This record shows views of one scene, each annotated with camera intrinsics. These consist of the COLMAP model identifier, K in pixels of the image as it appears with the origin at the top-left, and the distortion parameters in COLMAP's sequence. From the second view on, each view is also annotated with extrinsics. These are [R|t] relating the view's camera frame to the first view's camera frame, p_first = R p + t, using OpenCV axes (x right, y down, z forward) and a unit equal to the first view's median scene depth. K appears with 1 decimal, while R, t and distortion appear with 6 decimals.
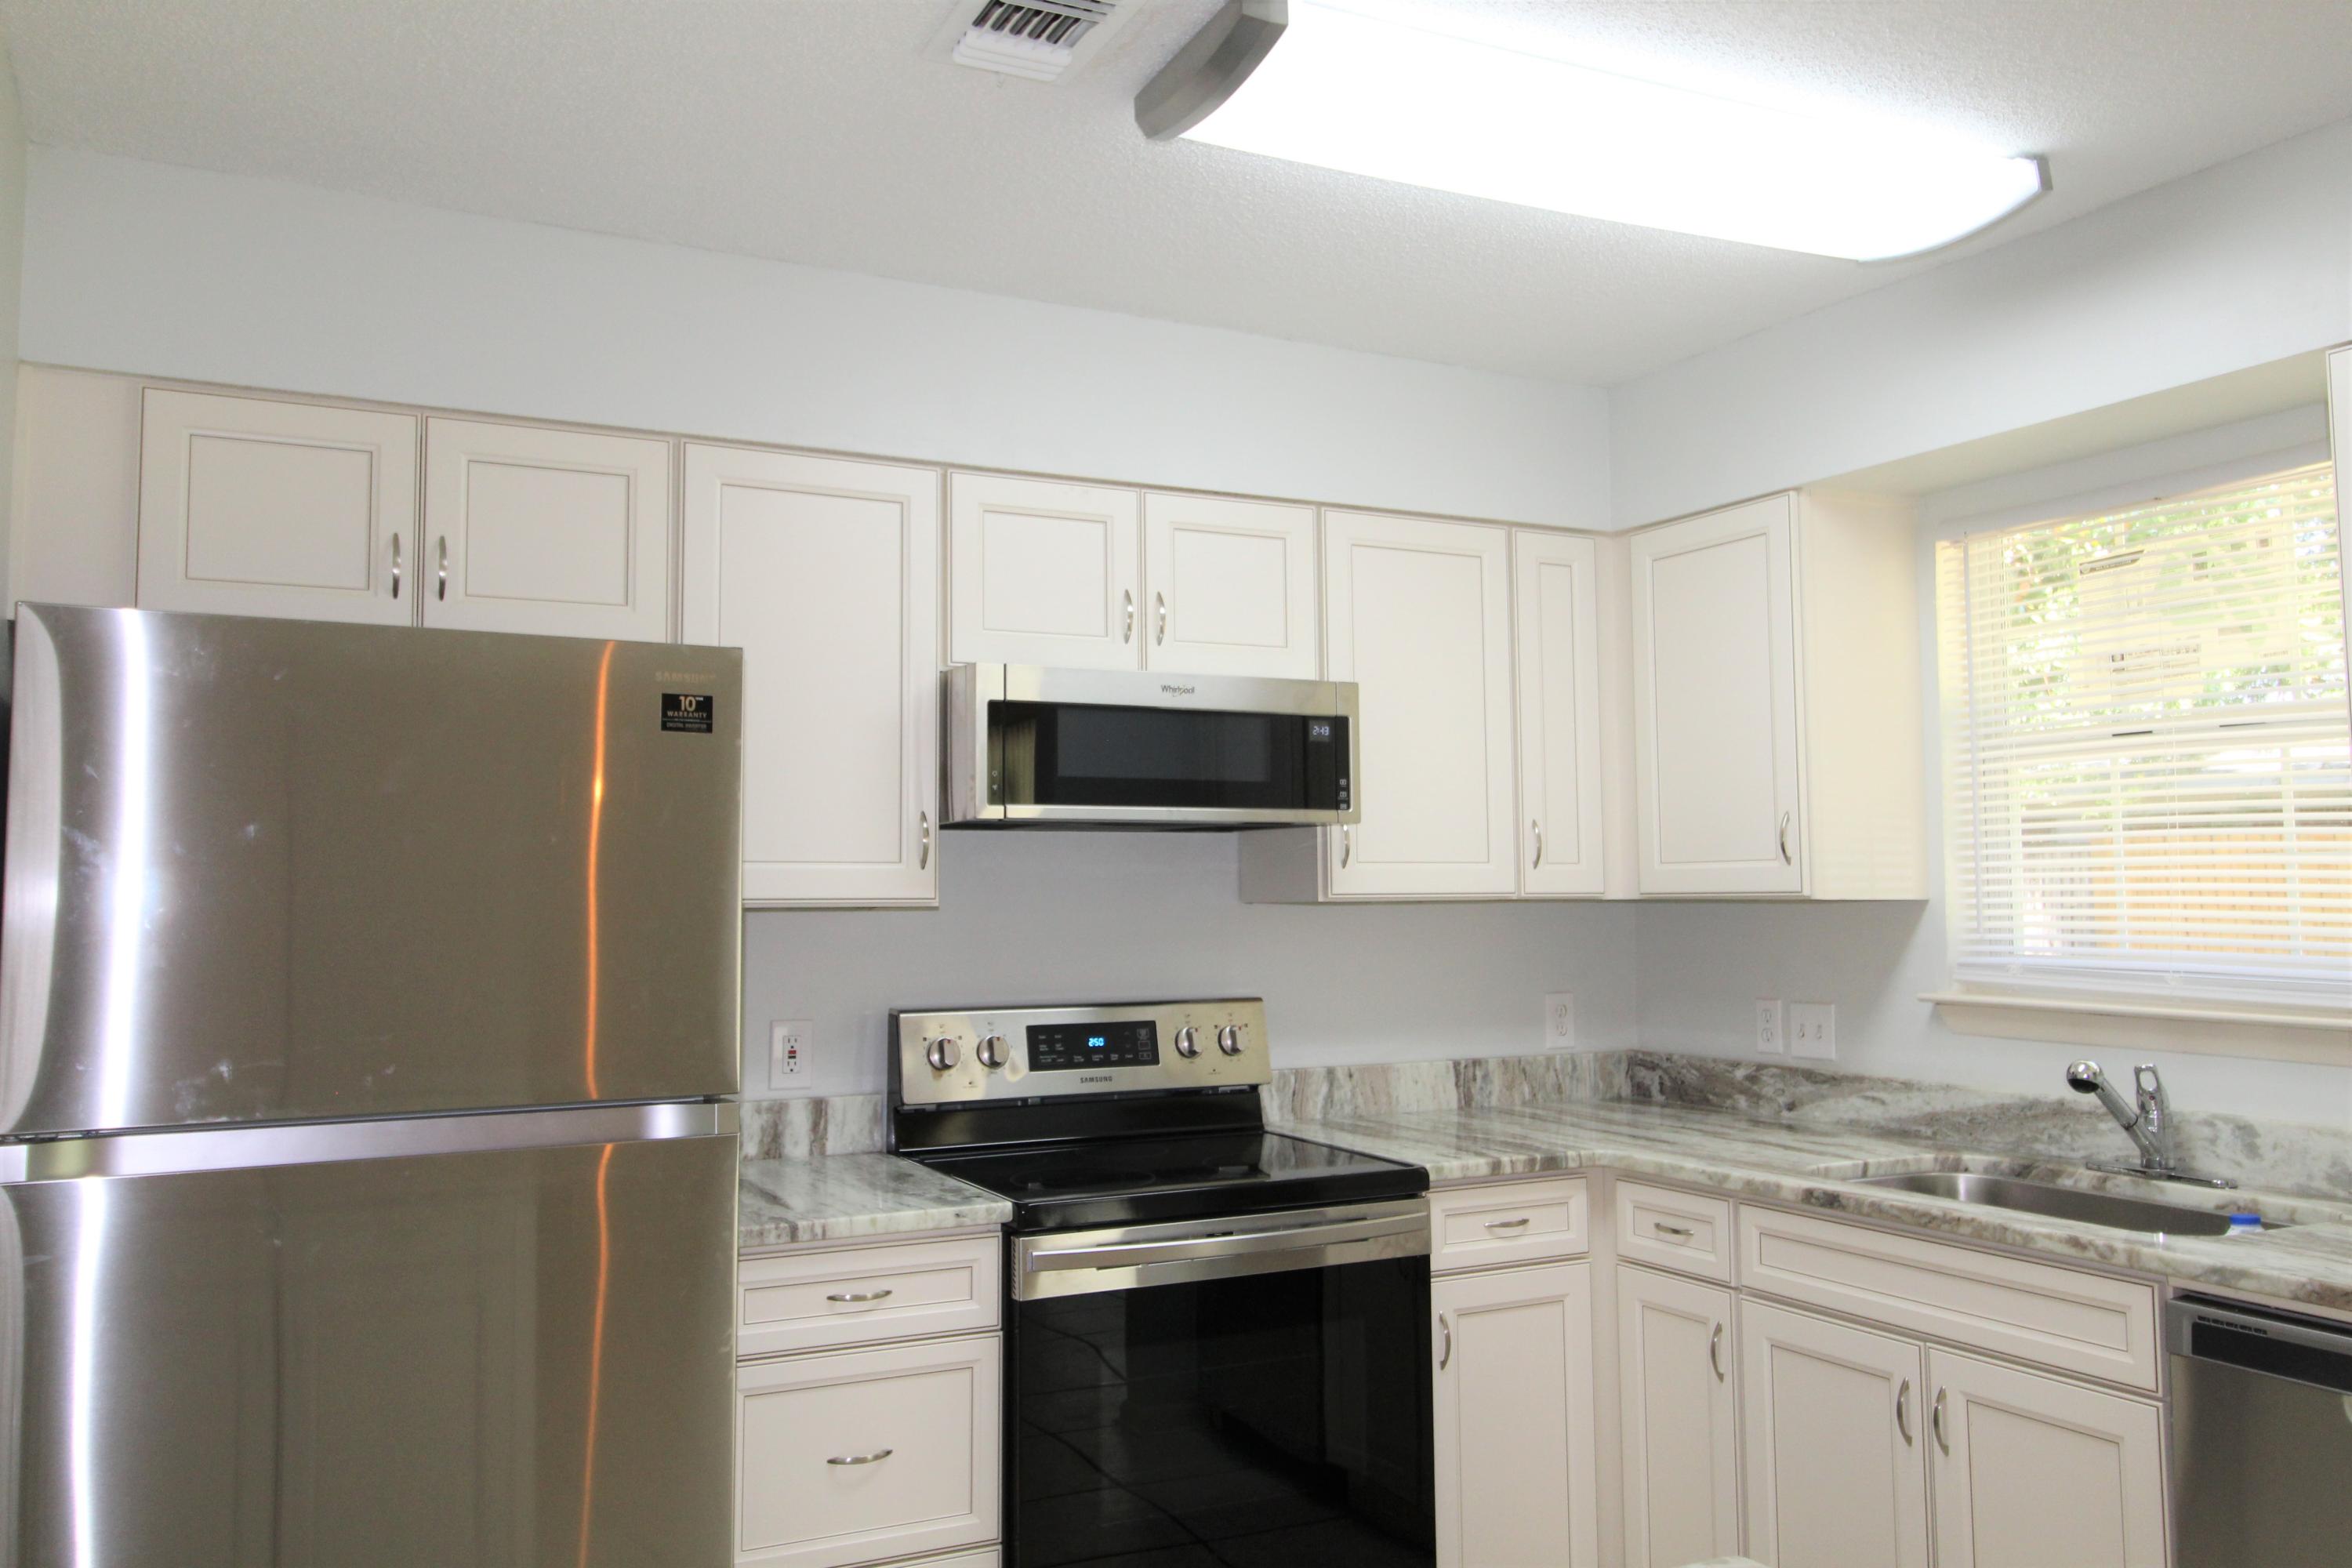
lens RADIAL K [[1844.8, 0, 1168.0], [0, 1844.8, 754.3], [0, 0, 1]] dist [0.016510, -0.012979]
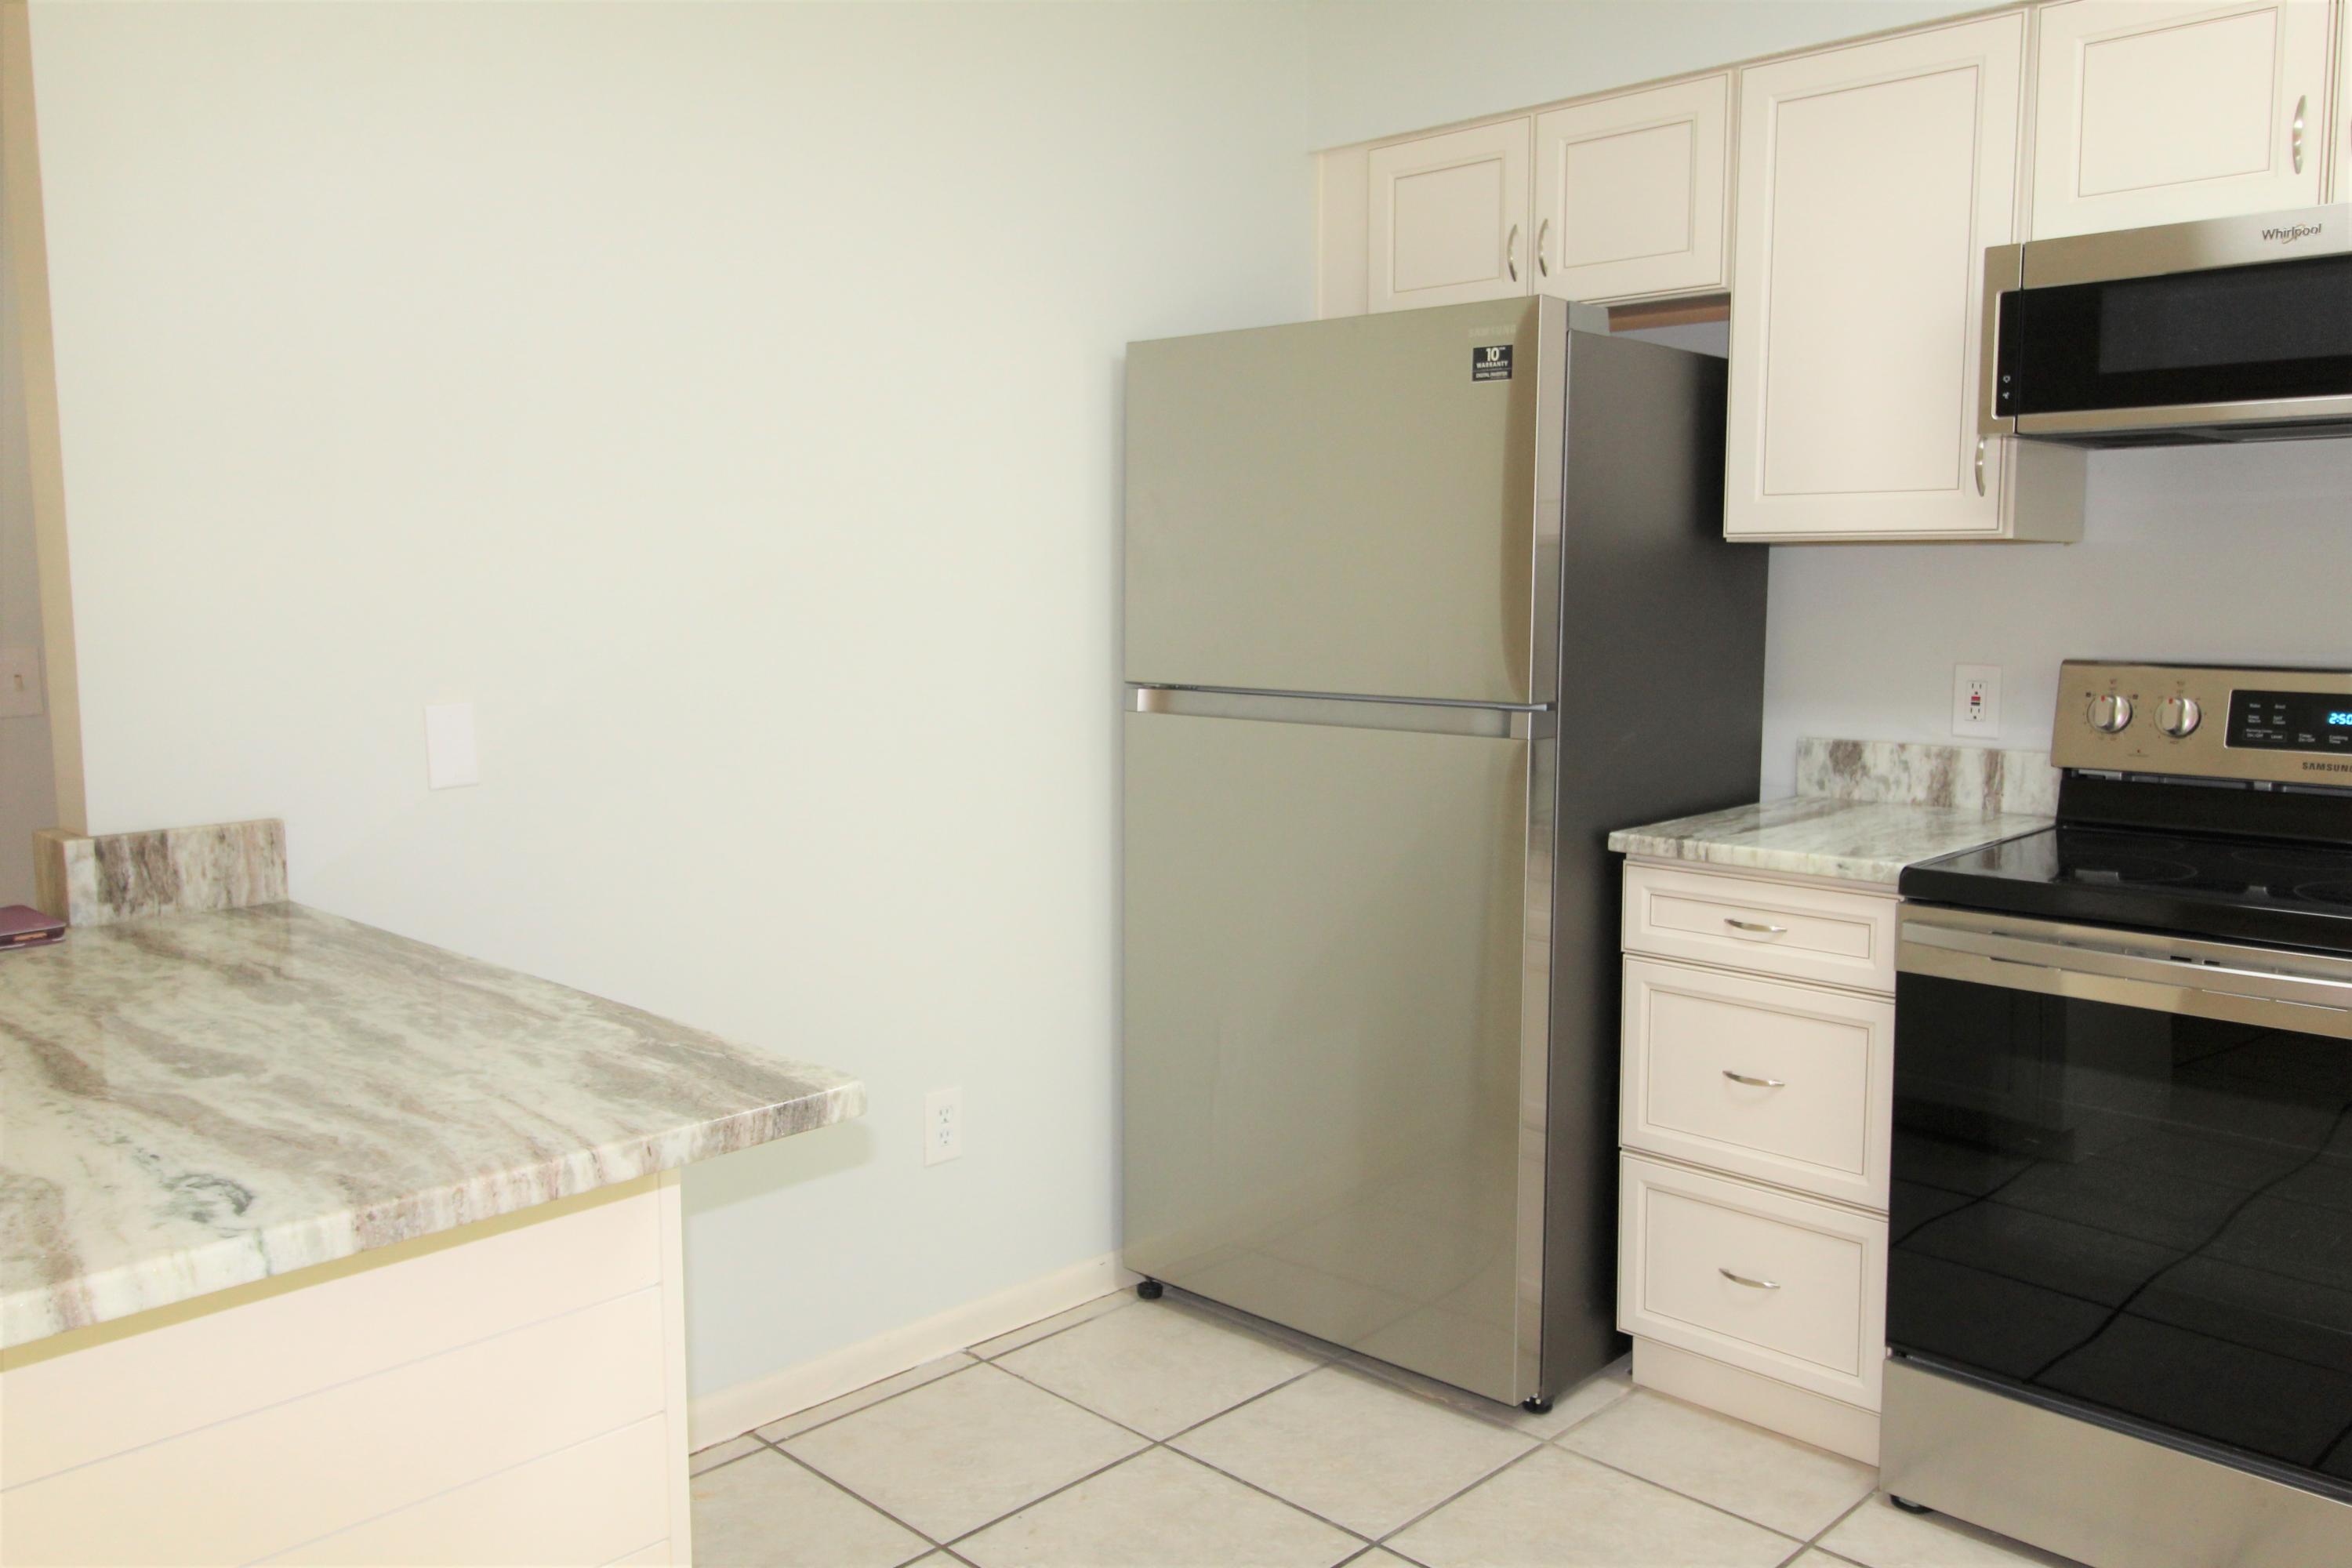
lens RADIAL K [[1844.8, 0, 1165.1], [0, 1844.8, 749.4], [0, 0, 1]] dist [0.016510, -0.012979]
pose [[0.303414, 0.098290, -0.947776, 0.568151], [0.074362, 0.989189, 0.126391, 0.039485], [0.949953, -0.108827, 0.292825, 0.344102]]
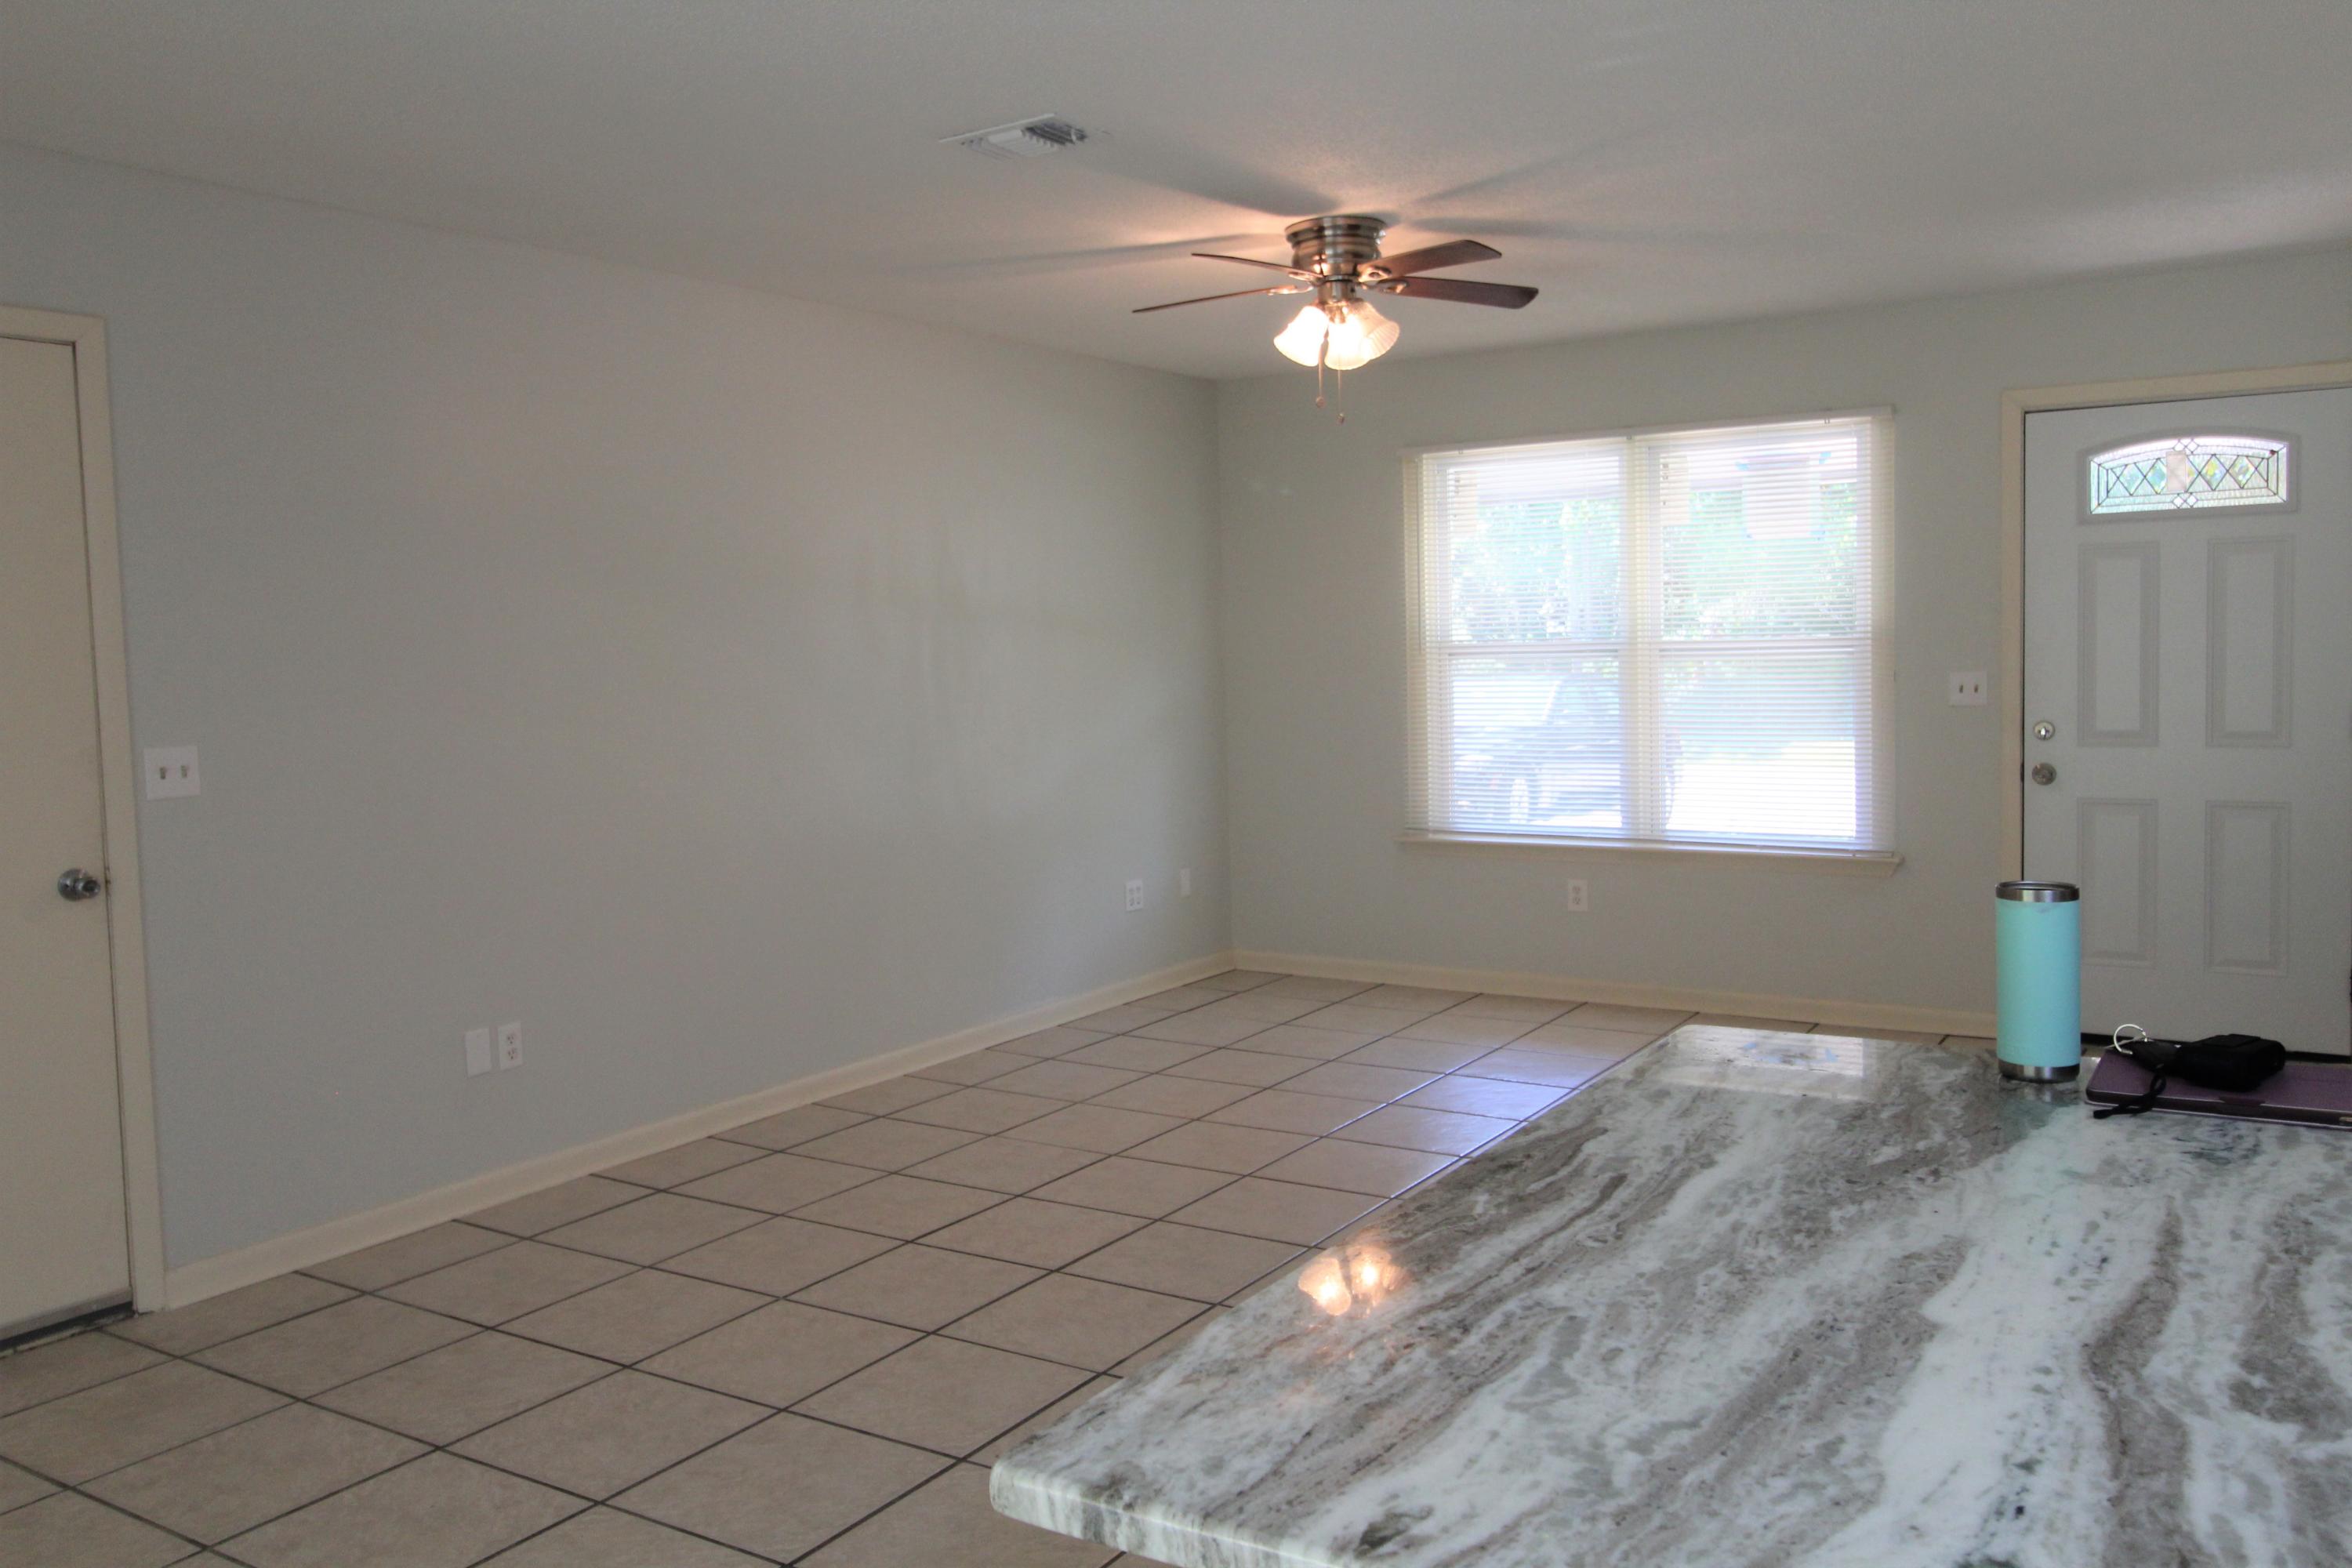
lens RADIAL K [[1844.8, 0, 1165.0], [0, 1844.8, 768.4], [0, 0, 1]] dist [0.016510, -0.012979]
pose [[-0.866421, 0.061197, -0.495550, 0.387264], [0.065818, 0.997798, 0.008145, 0.032002], [0.494957, -0.025560, -0.868541, 0.435546]]
